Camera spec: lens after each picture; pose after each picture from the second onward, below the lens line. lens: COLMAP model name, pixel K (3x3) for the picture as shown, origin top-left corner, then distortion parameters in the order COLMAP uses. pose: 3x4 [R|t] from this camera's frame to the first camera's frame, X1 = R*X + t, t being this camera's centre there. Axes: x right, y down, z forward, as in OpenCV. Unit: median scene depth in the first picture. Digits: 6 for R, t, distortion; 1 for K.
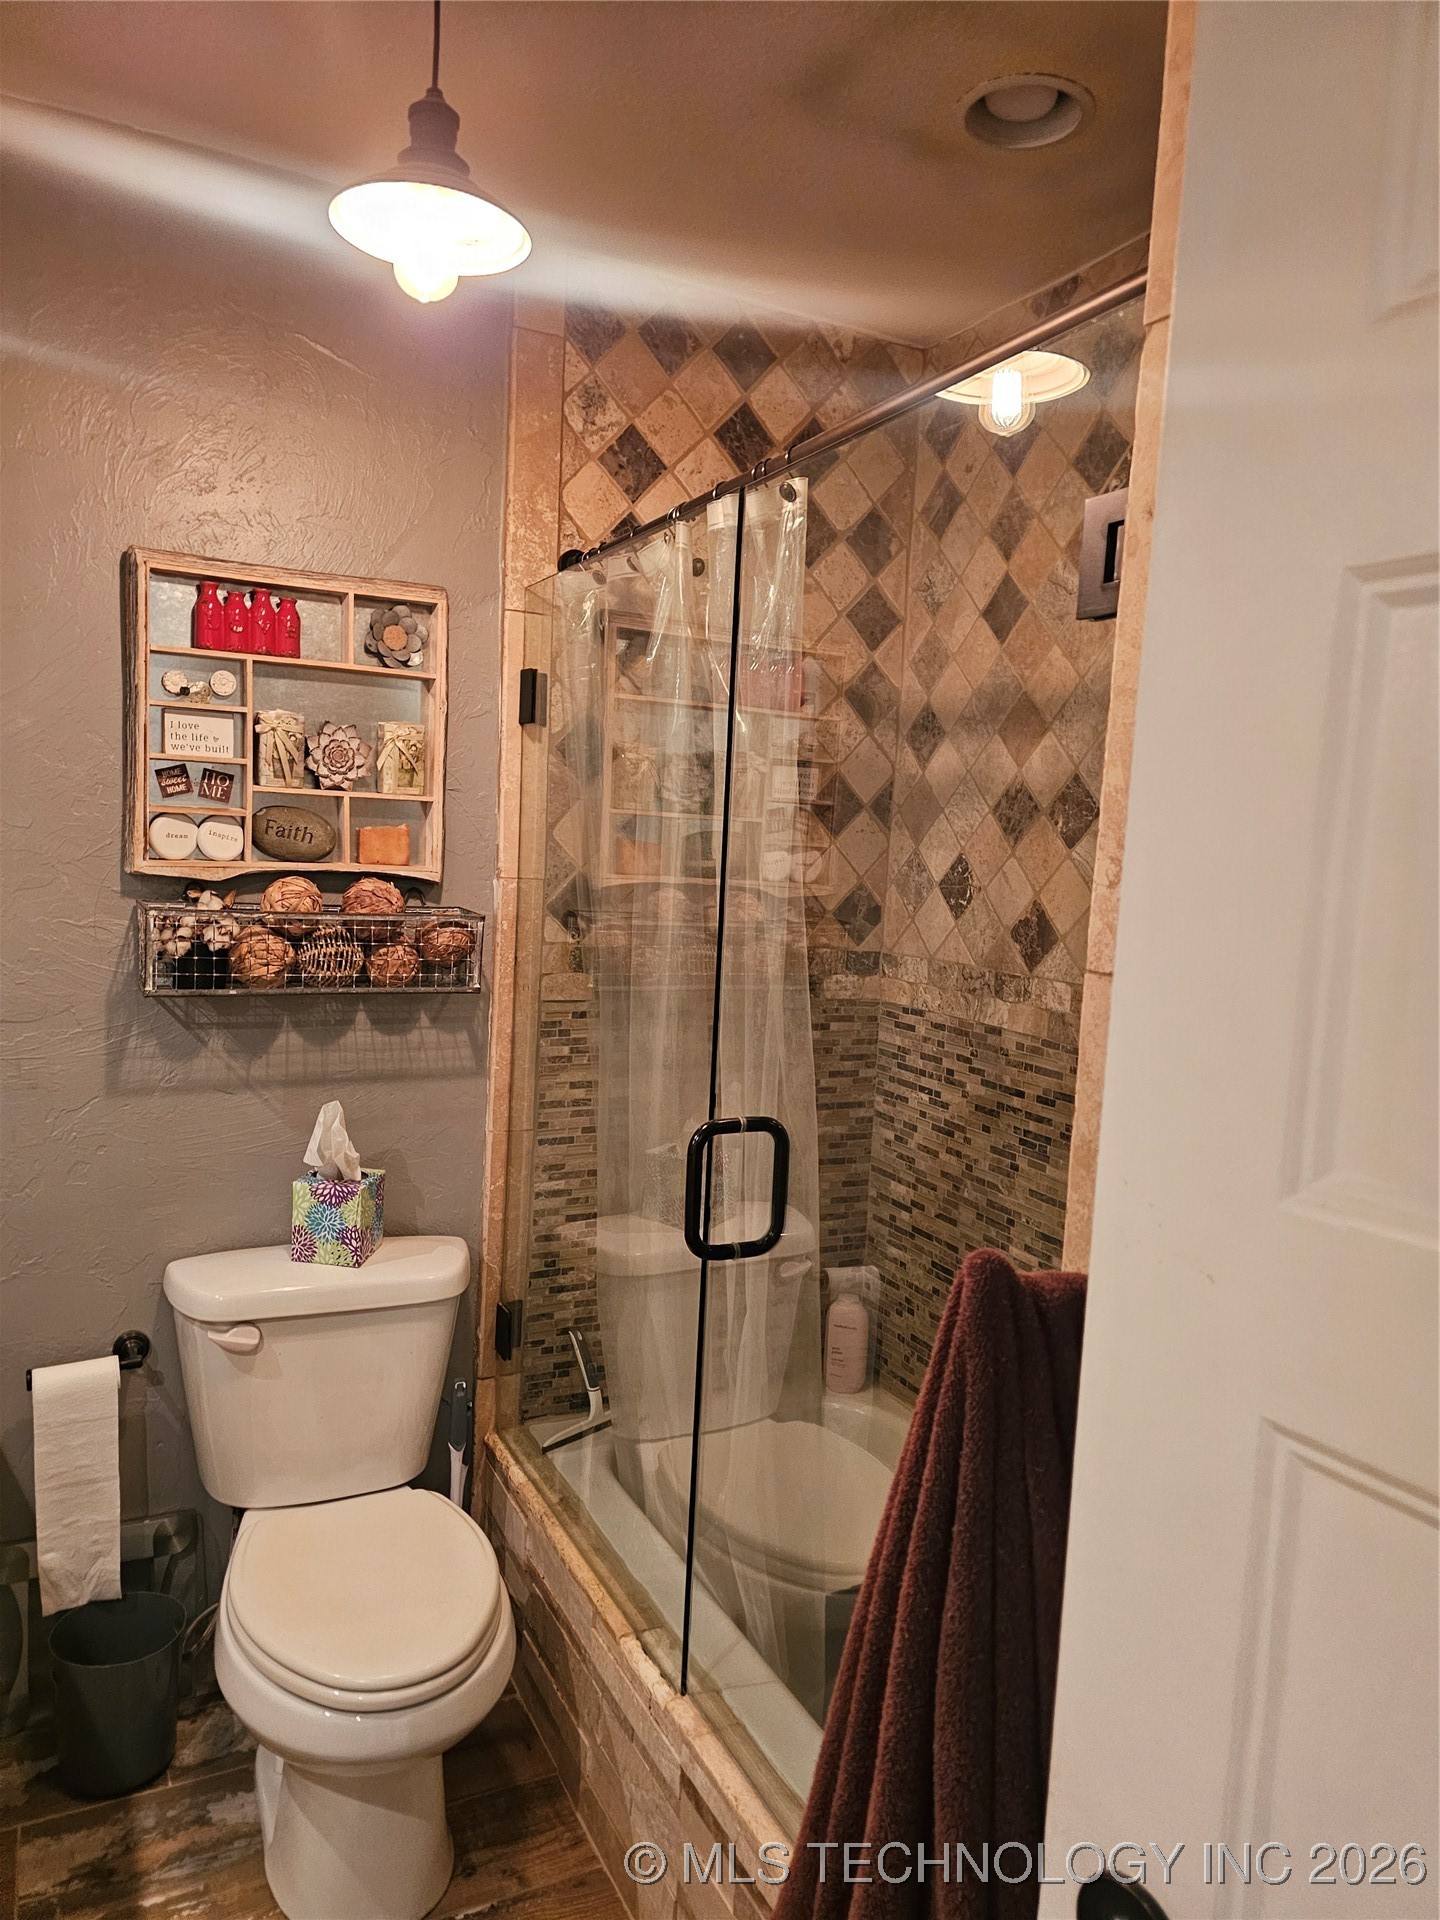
lens RADIAL K [[1252.3, 0, 720.0], [0, 1252.3, 960.0], [0, 0, 1]] dist [0.015068, -0.038113]
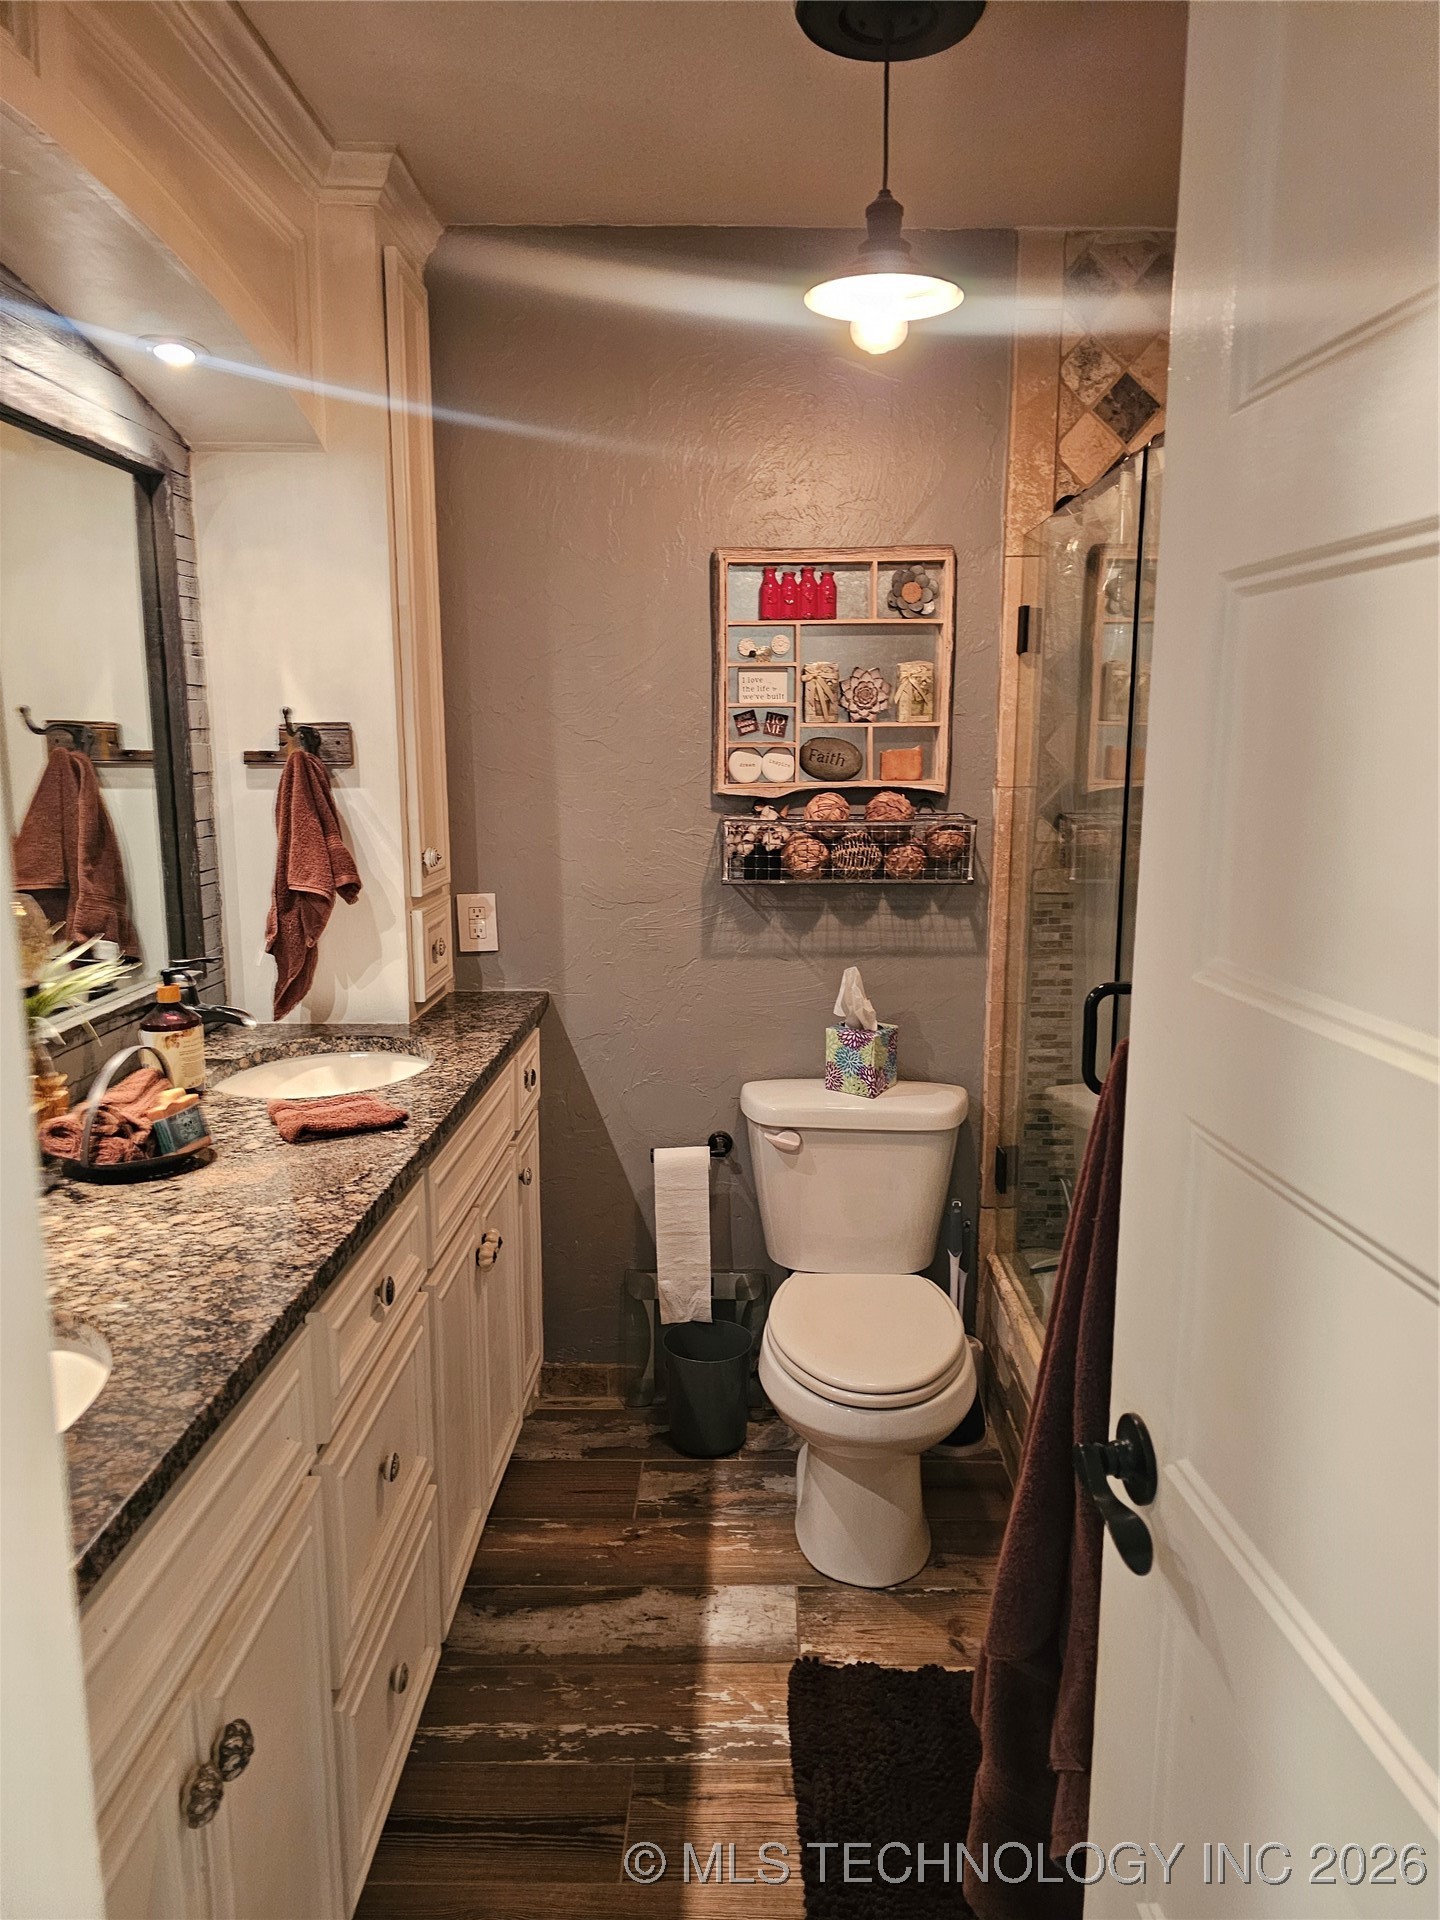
lens RADIAL K [[1276.6, 0, 720.0], [0, 1276.6, 960.0], [0, 0, 1]] dist [0.002346, -0.129130]
pose [[0.871727, 0.030320, -0.489053, 0.199287], [0.001723, 0.997888, 0.064938, 0.018677], [0.489989, -0.057451, 0.869833, -0.193238]]
